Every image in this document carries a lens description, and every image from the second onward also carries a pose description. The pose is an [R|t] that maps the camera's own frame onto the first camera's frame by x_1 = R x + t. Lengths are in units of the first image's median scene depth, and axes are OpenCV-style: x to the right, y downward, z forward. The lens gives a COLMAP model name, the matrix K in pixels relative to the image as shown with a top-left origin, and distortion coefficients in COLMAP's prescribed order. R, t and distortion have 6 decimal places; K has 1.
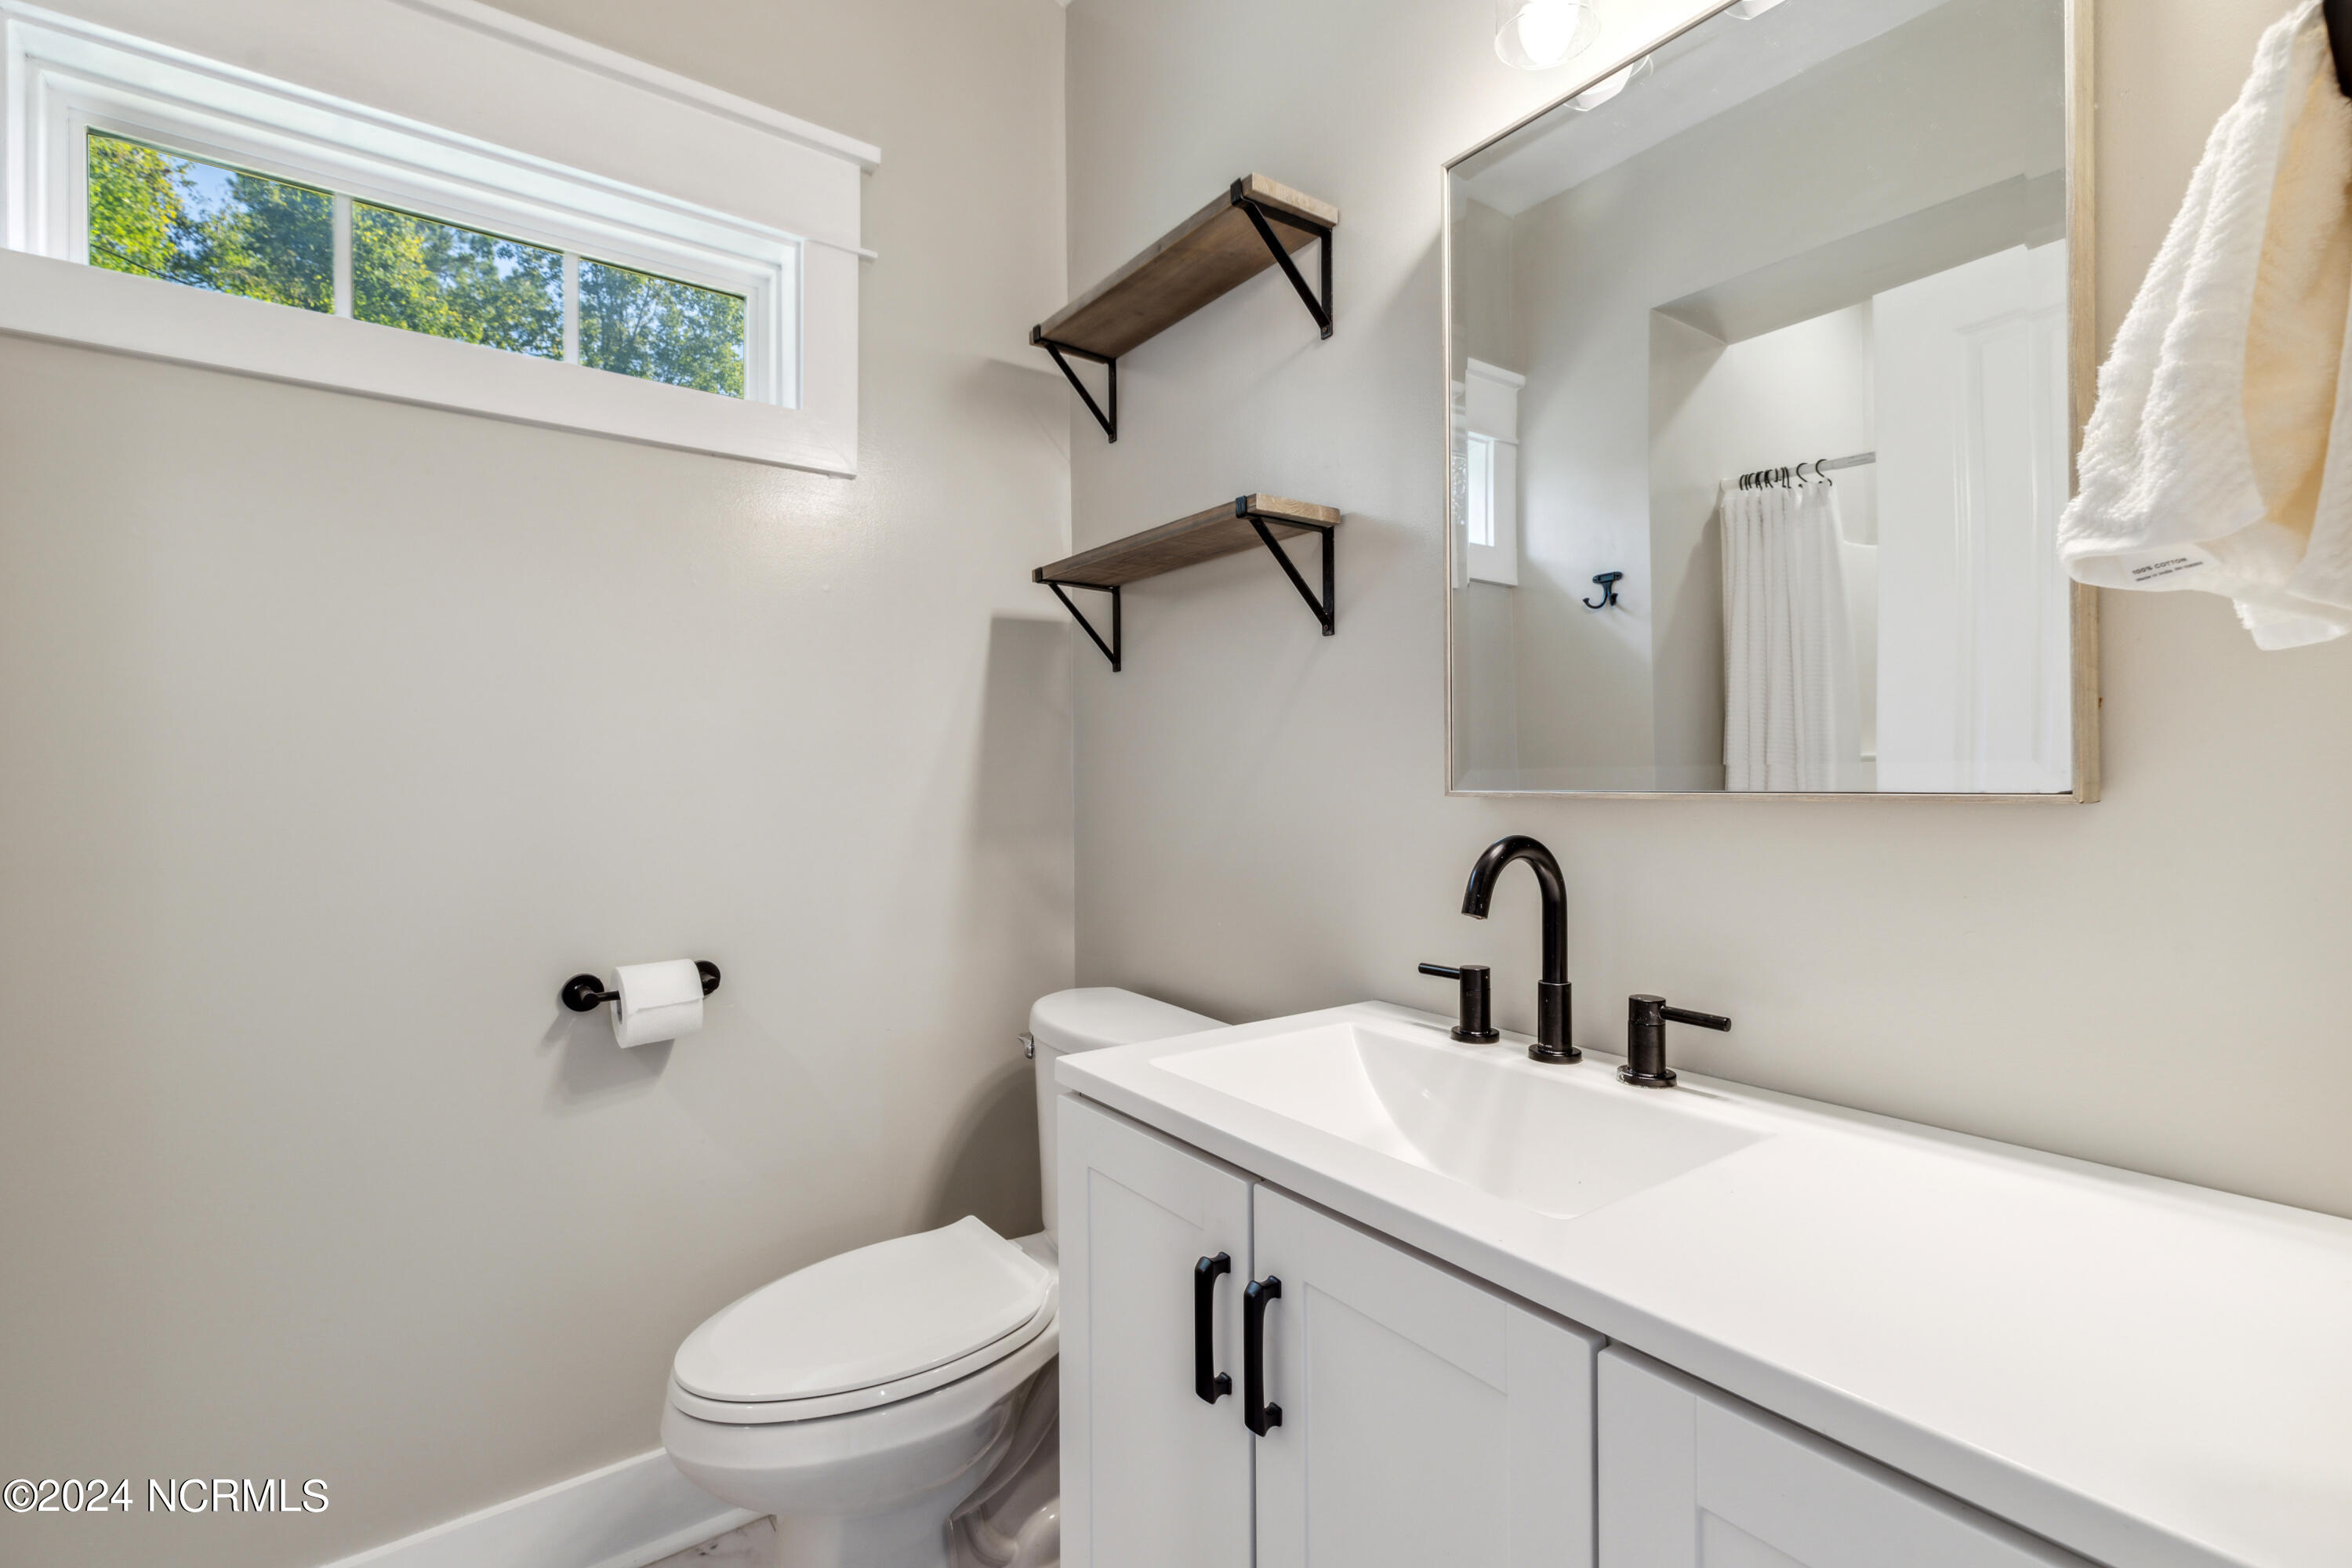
lens RADIAL K [[1076.3, 0, 1174.7], [0, 1076.3, 771.4], [0, 0, 1]] dist [0.004161, -0.000308]
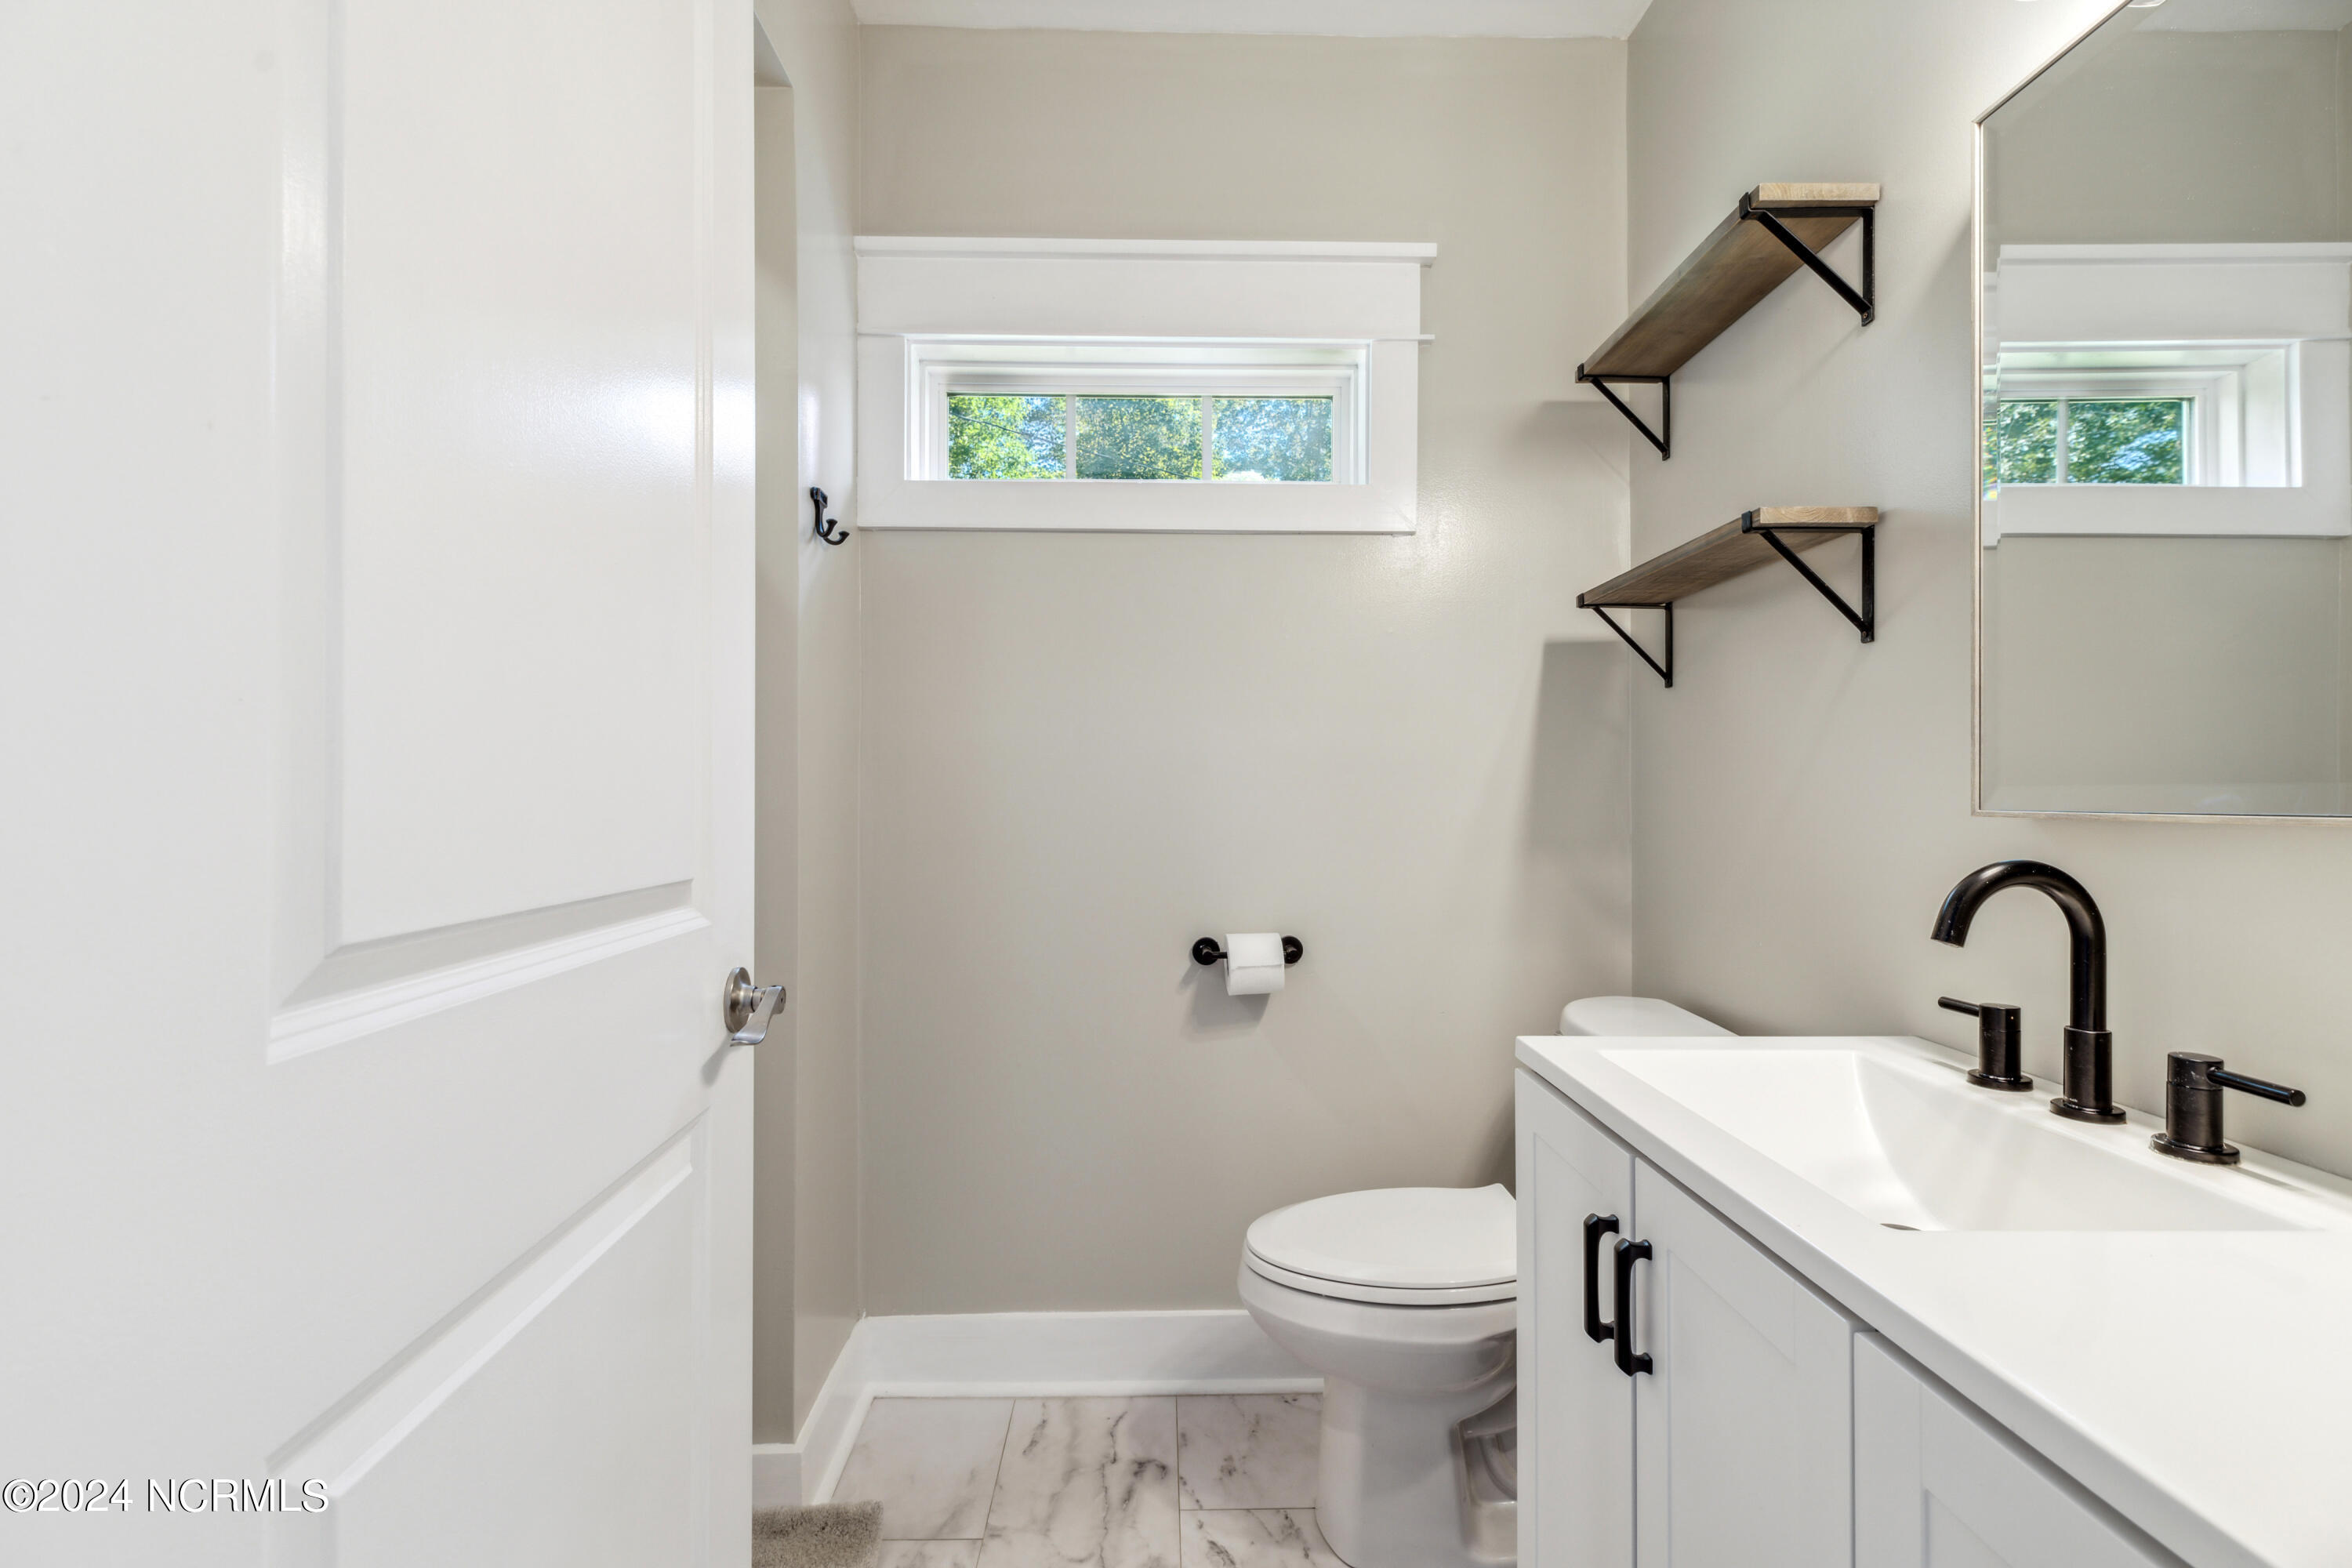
lens RADIAL K [[1076.3, 0, 1176.5], [0, 1076.3, 786.6], [0, 0, 1]] dist [0.004161, -0.000308]
pose [[0.814623, 0.001943, -0.579987, 0.200702], [-0.000479, 0.999996, 0.002677, -0.003261], [0.579990, -0.001902, 0.814621, -0.114165]]
